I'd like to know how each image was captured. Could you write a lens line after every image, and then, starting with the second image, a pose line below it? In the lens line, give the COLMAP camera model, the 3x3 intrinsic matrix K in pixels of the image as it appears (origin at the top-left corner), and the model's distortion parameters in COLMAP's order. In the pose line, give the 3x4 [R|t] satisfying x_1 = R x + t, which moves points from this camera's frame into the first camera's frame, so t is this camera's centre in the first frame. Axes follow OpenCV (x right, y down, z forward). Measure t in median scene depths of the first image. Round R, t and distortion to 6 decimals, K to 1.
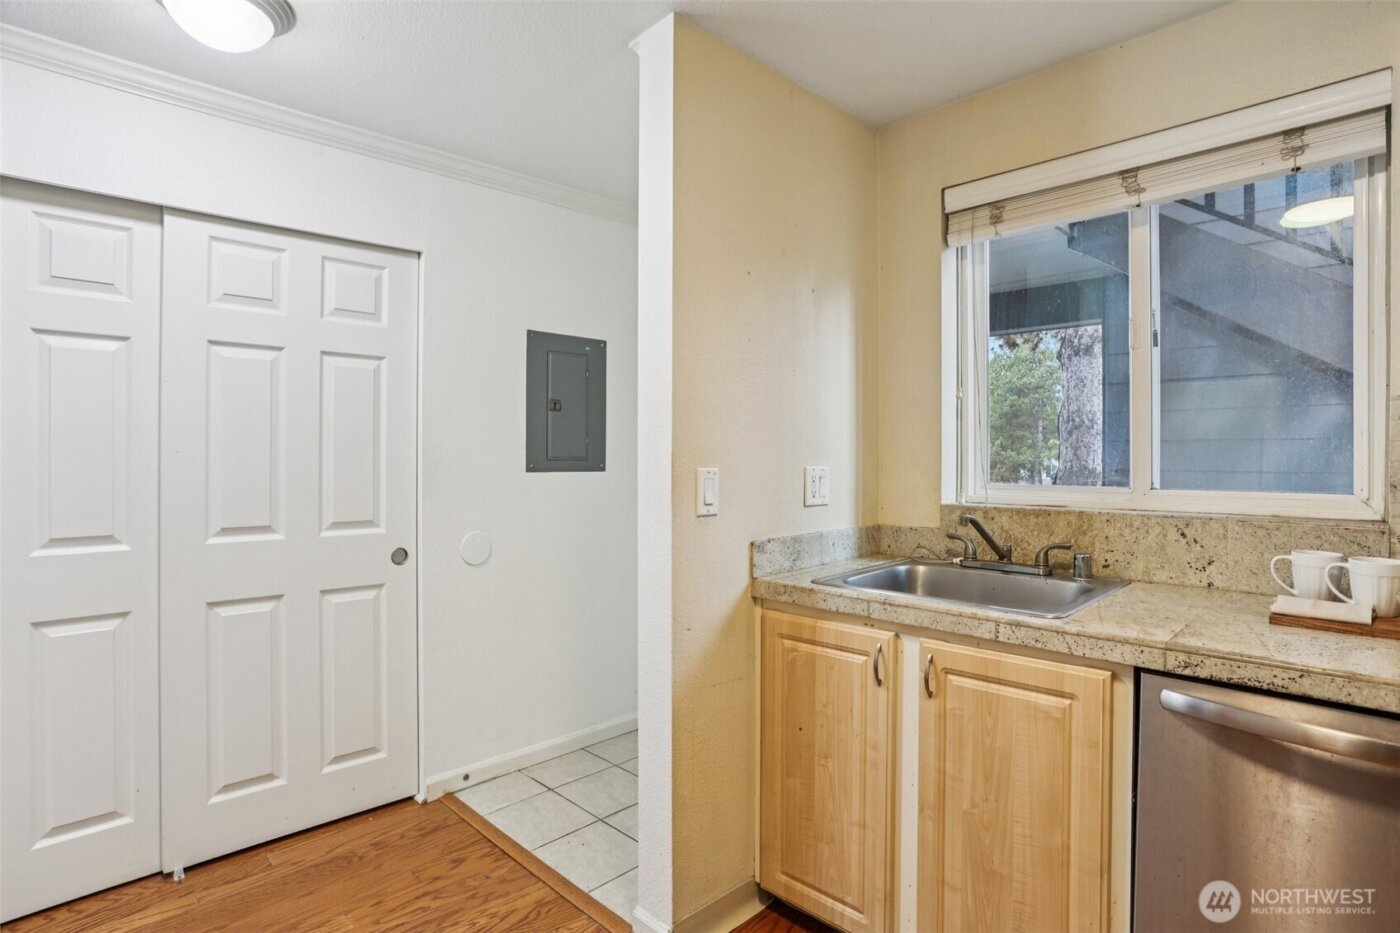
lens RADIAL K [[718.5, 0, 702.0], [0, 718.5, 458.6], [0, 0, 1]] dist [-0.084276, 0.045759]
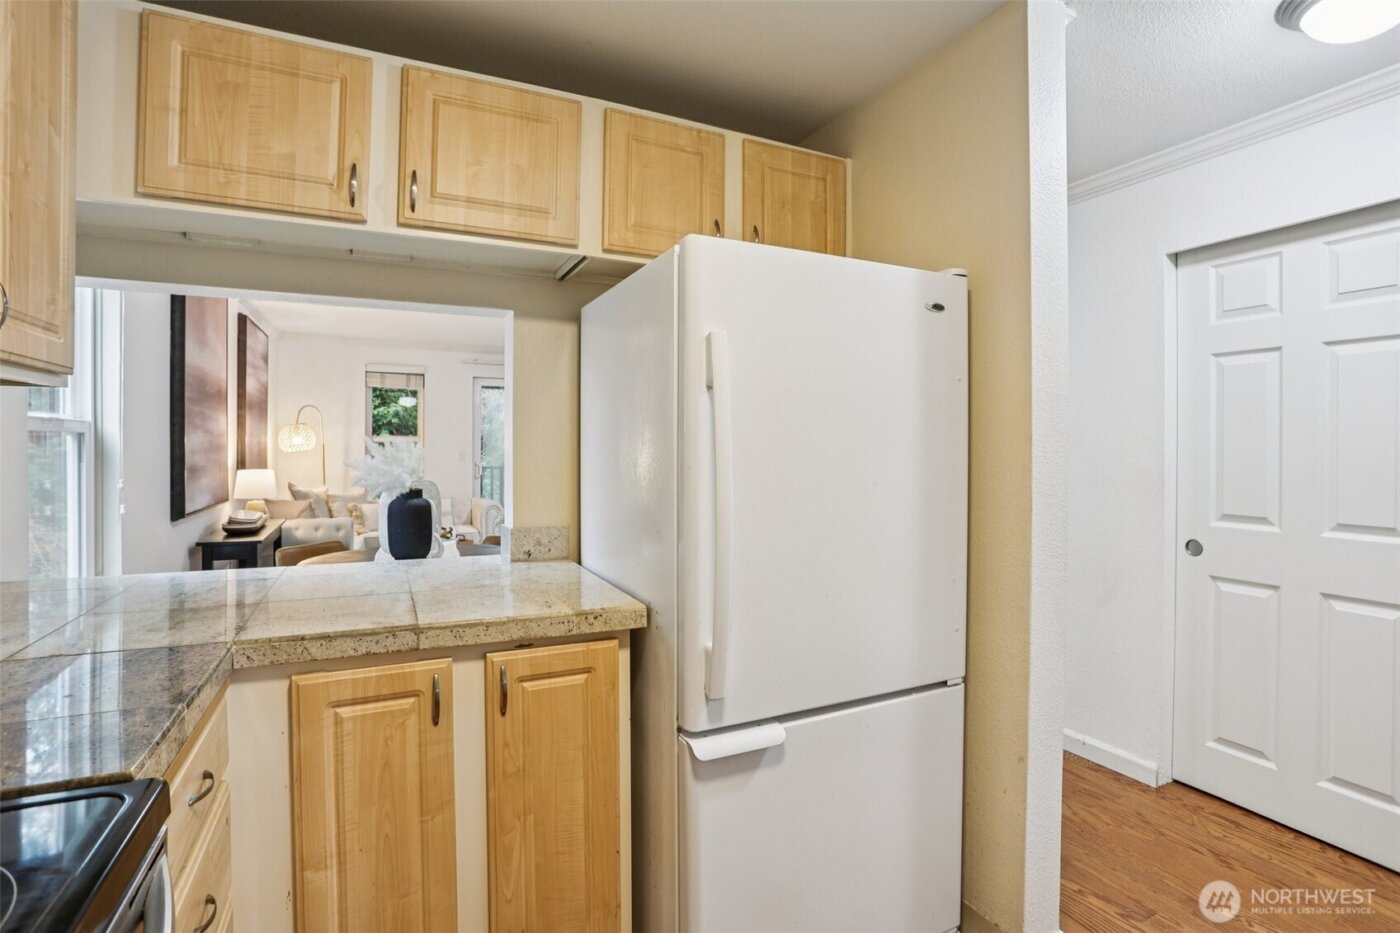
lens RADIAL K [[683.8, 0, 702.3], [0, 683.8, 457.6], [0, 0, 1]] dist [-0.082521, 0.035416]
pose [[-0.320390, 0.010056, -0.947232, 0.527283], [-0.004475, 0.999916, 0.012129, -0.001156], [0.947275, 0.008125, -0.320318, 0.457346]]
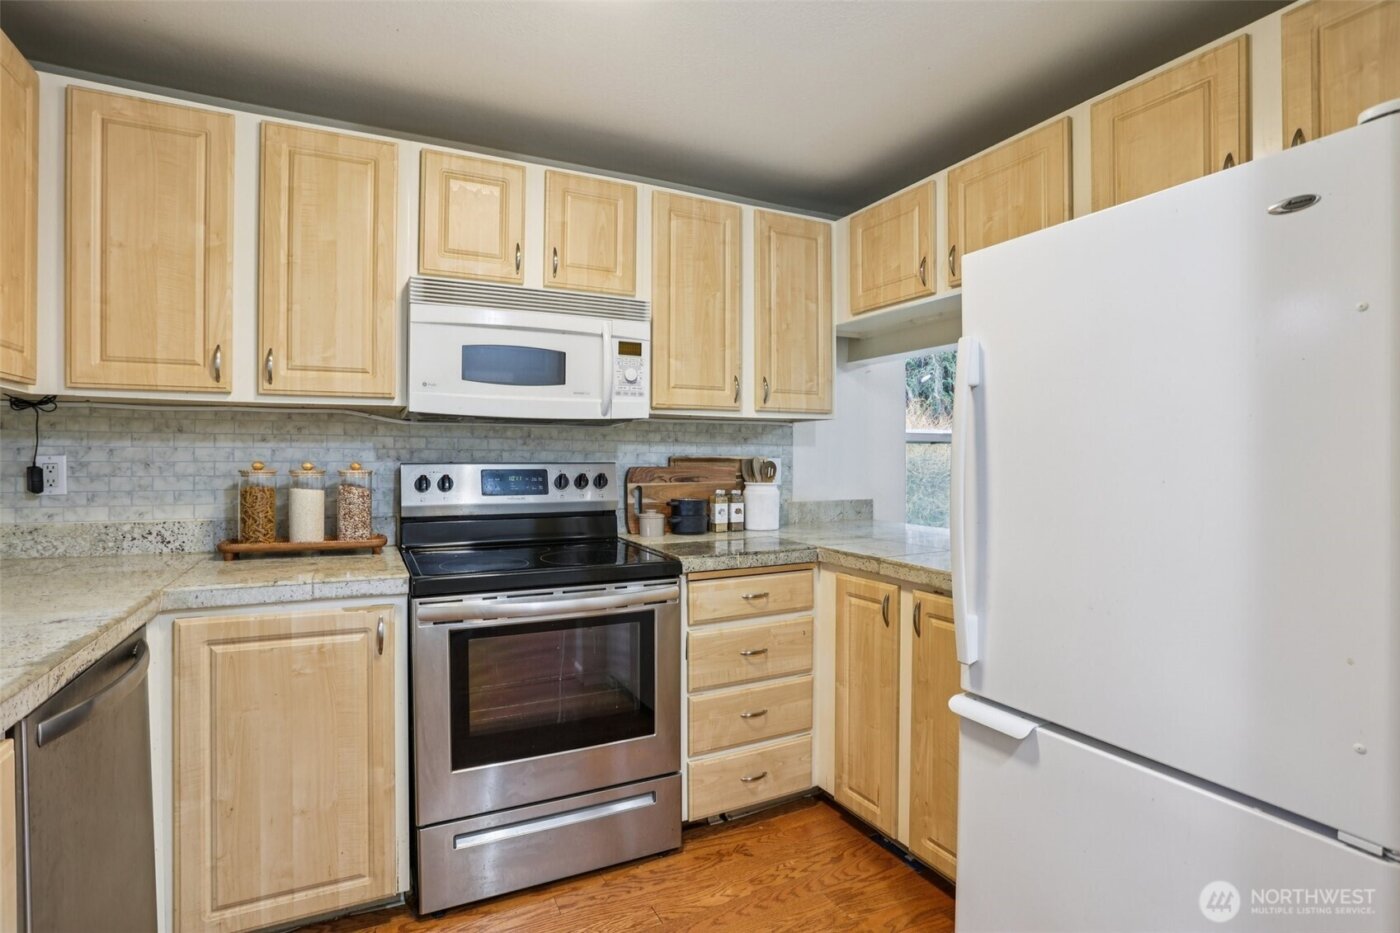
lens RADIAL K [[683.8, 0, 702.3], [0, 683.8, 457.6], [0, 0, 1]] dist [-0.082521, 0.035416]
pose [[-0.954718, -0.000327, 0.297513, -0.241975], [0.000675, 0.999994, 0.003268, 0.018807], [-0.297513, 0.003321, -0.954712, 1.254336]]
